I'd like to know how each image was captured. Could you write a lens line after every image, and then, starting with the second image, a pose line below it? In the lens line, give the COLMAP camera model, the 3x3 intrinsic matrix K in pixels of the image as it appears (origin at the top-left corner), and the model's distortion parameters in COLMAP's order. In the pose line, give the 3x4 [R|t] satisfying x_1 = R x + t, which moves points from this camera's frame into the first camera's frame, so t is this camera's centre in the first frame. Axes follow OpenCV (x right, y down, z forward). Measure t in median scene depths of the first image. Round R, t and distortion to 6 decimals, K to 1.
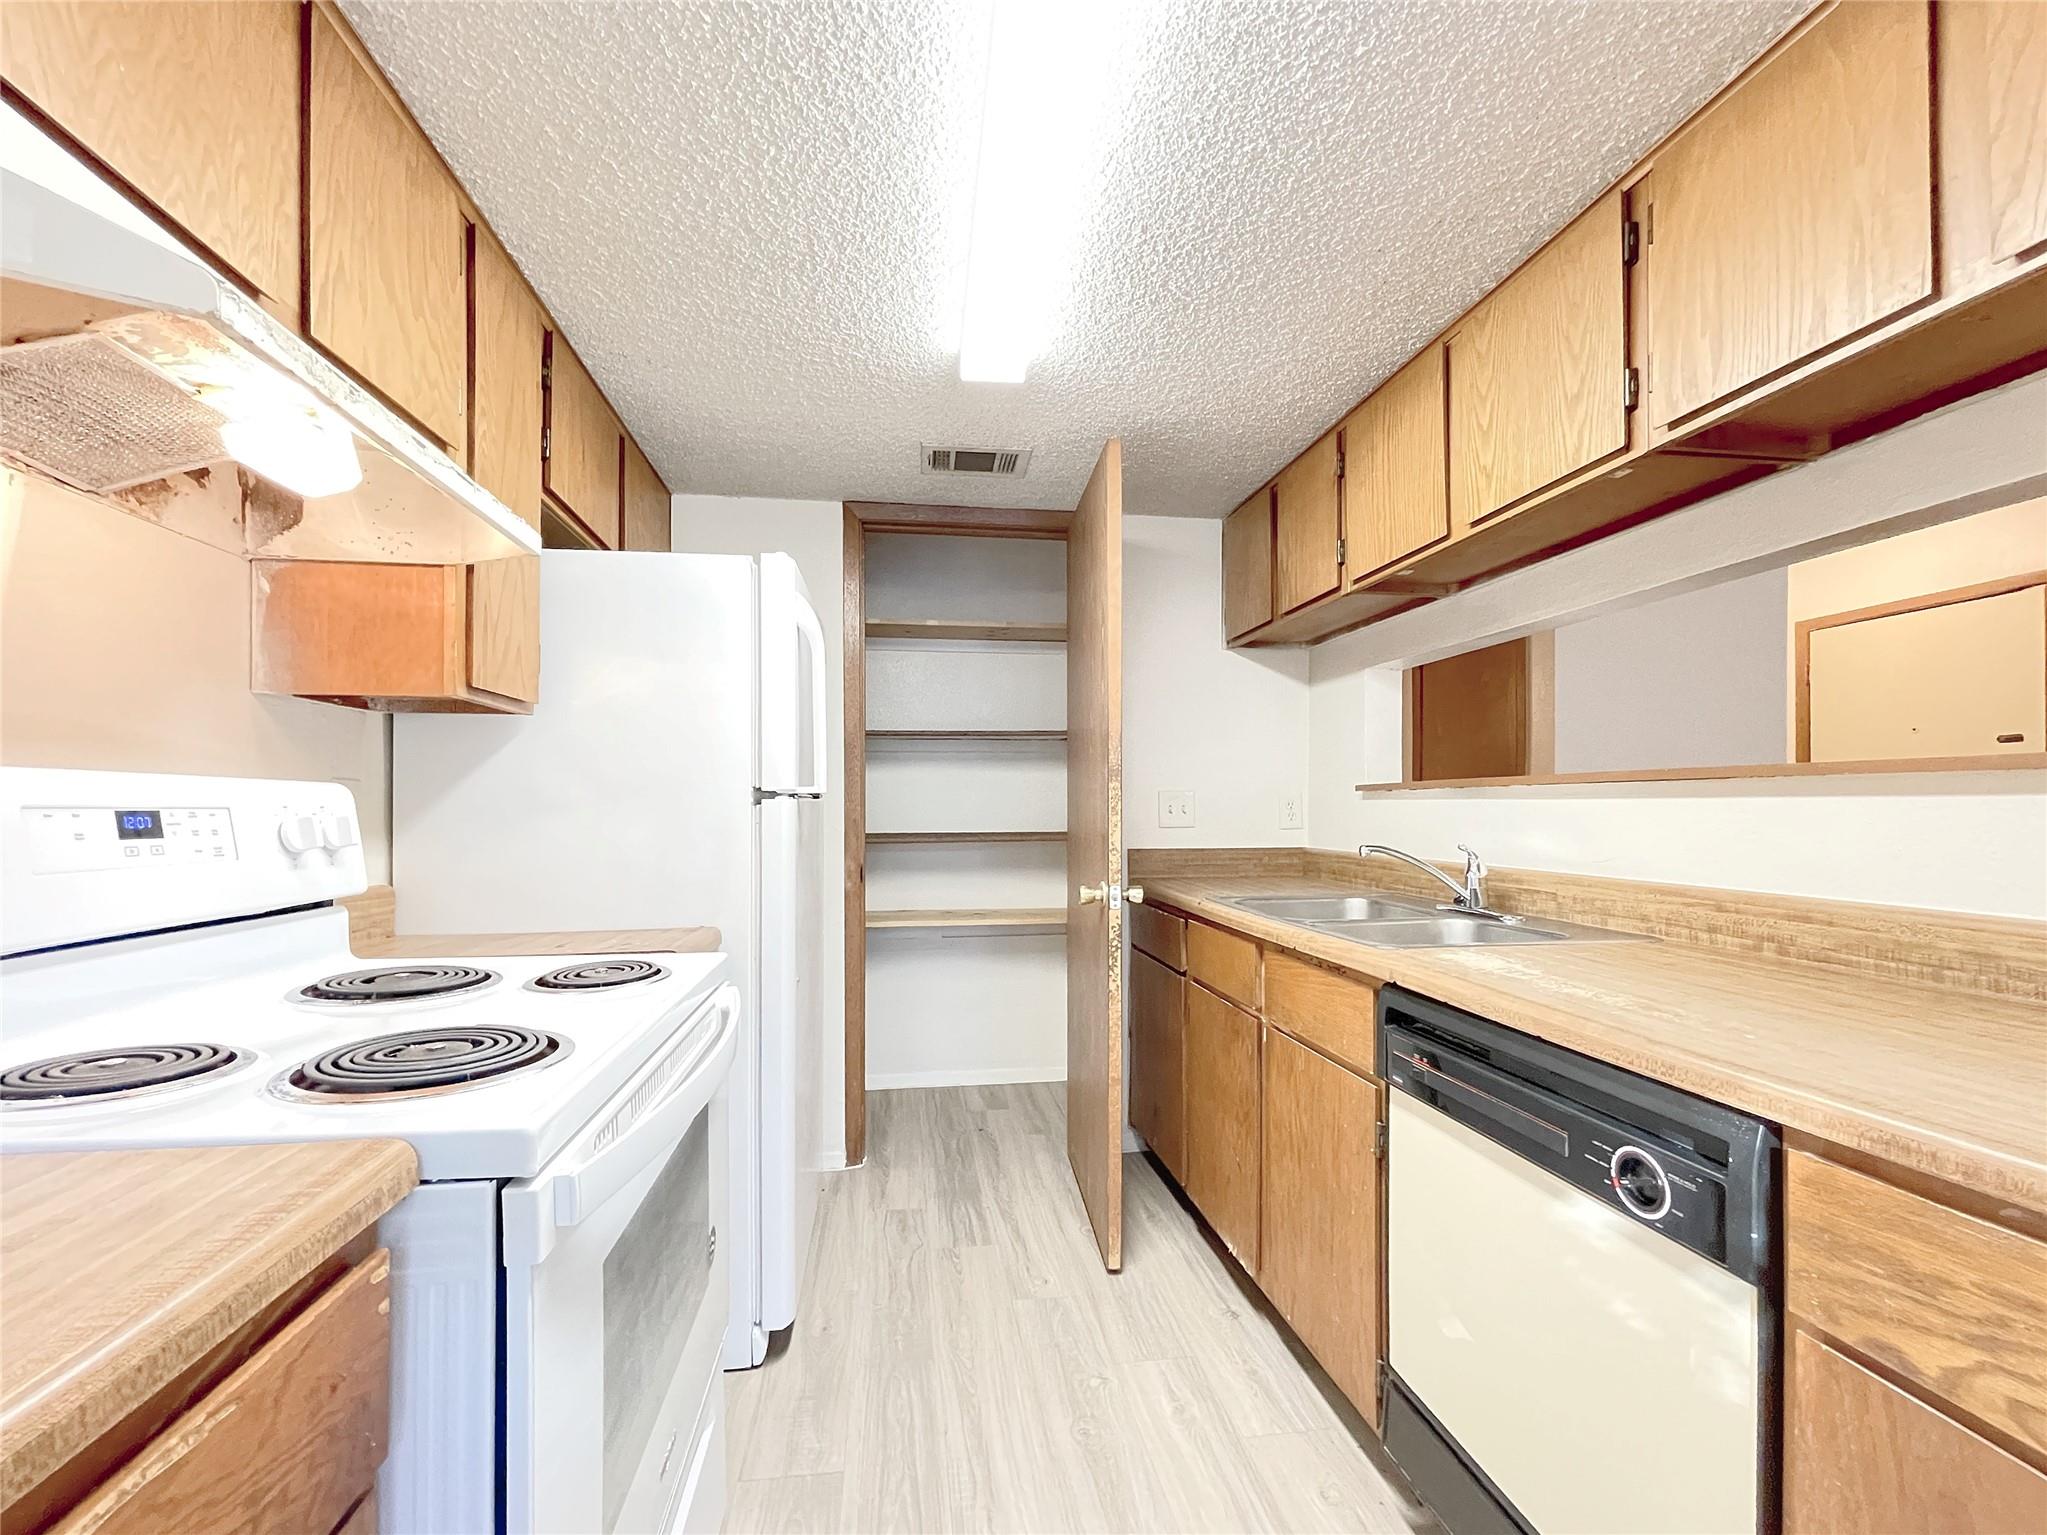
lens RADIAL K [[842.4, 0, 1015.8], [0, 842.4, 768.7], [0, 0, 1]] dist [-0.002513, 0.000488]
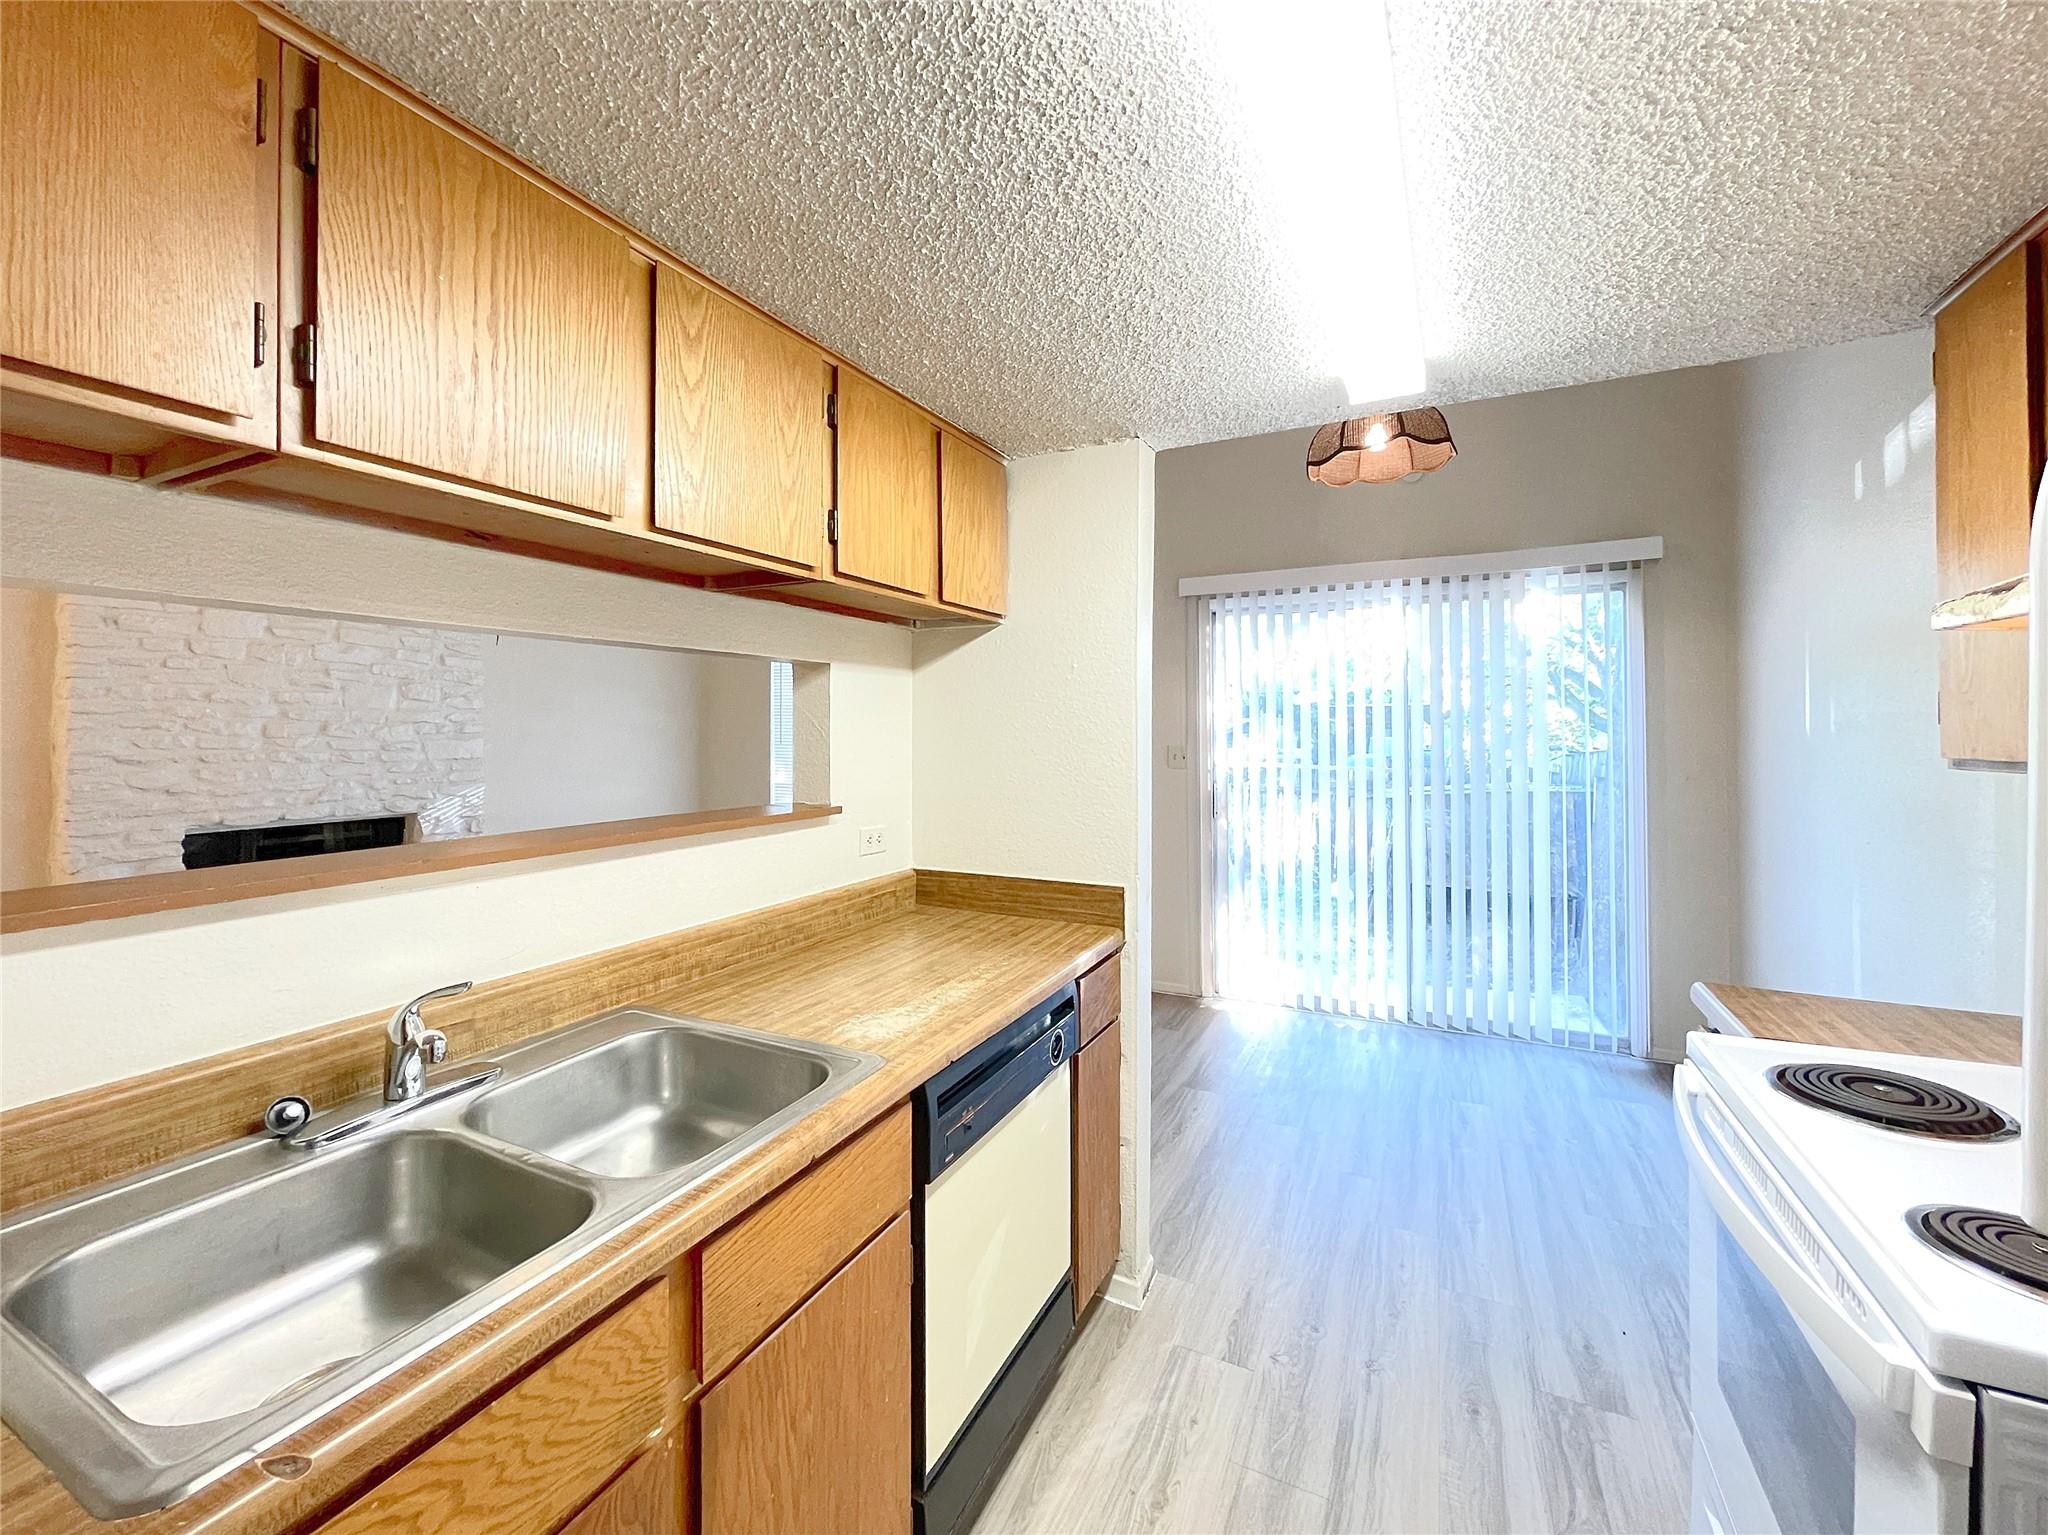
lens RADIAL K [[842.8, 0, 1008.9], [0, 842.8, 731.2], [0, 0, 1]] dist [-0.000482, 0.000050]
pose [[-0.809172, 0.002947, 0.587565, -0.201644], [-0.020662, 0.999226, -0.033467, -0.110759], [-0.587209, -0.039221, -0.808485, 1.784813]]
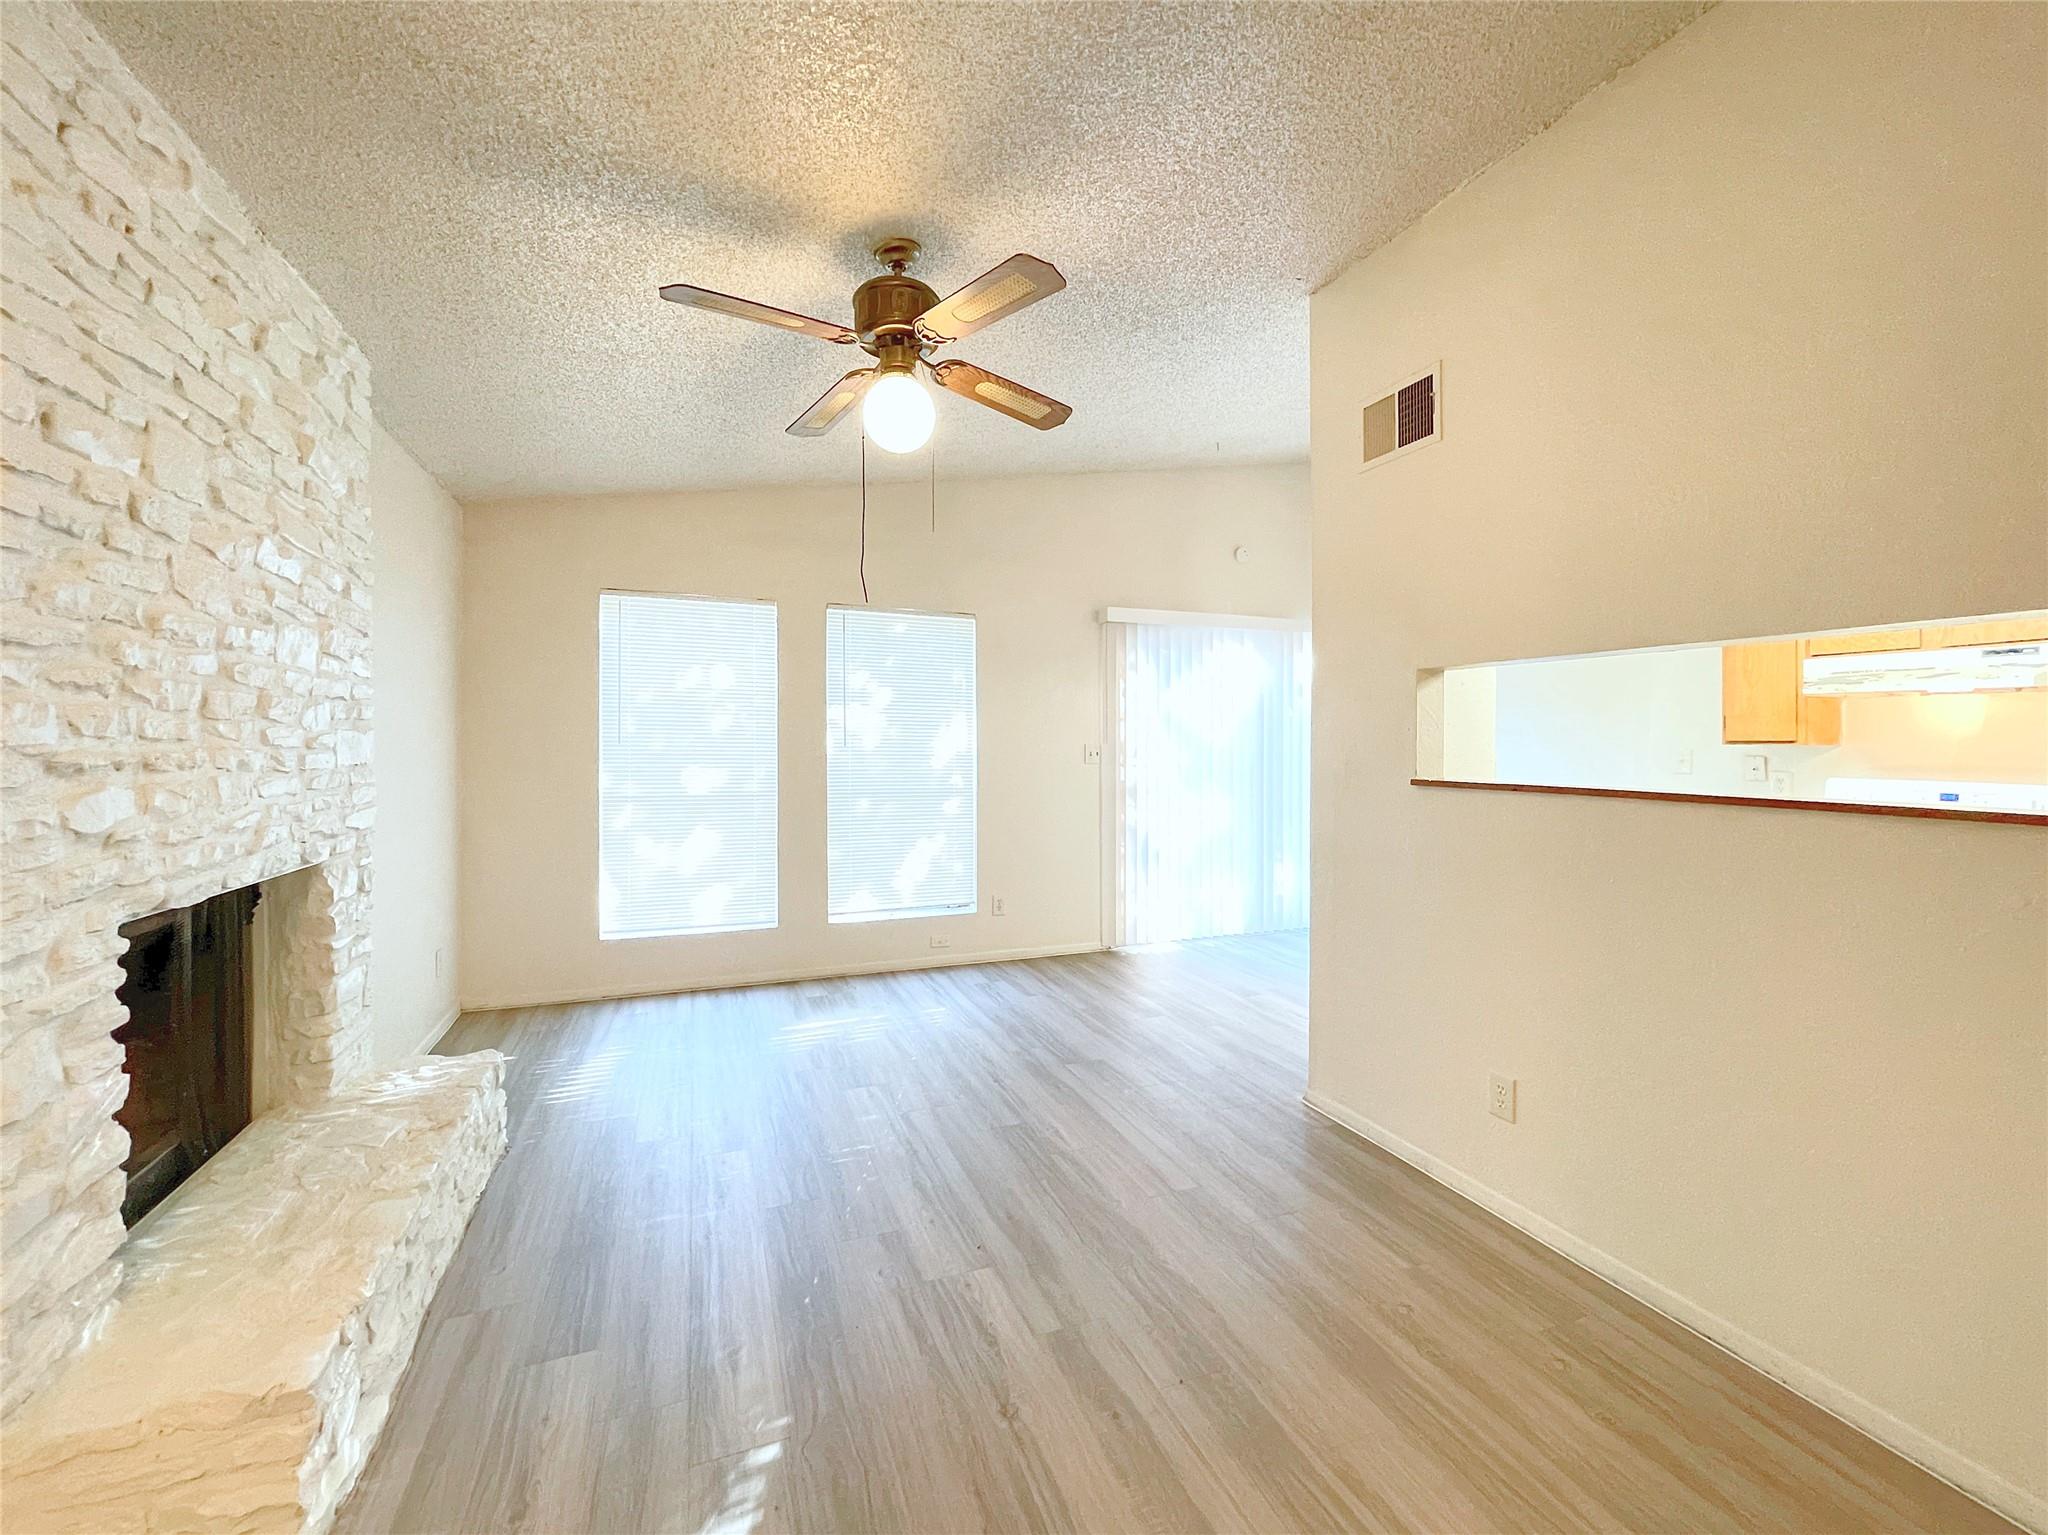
lens RADIAL K [[822.1, 0, 1017.2], [0, 822.1, 742.1], [0, 0, 1]] dist [-0.001134, 0.000101]
pose [[-0.978555, -0.004987, -0.205924, 2.371631], [0.002891, 0.999276, -0.037938, -0.045257], [0.205964, -0.037720, -0.977832, 2.467138]]
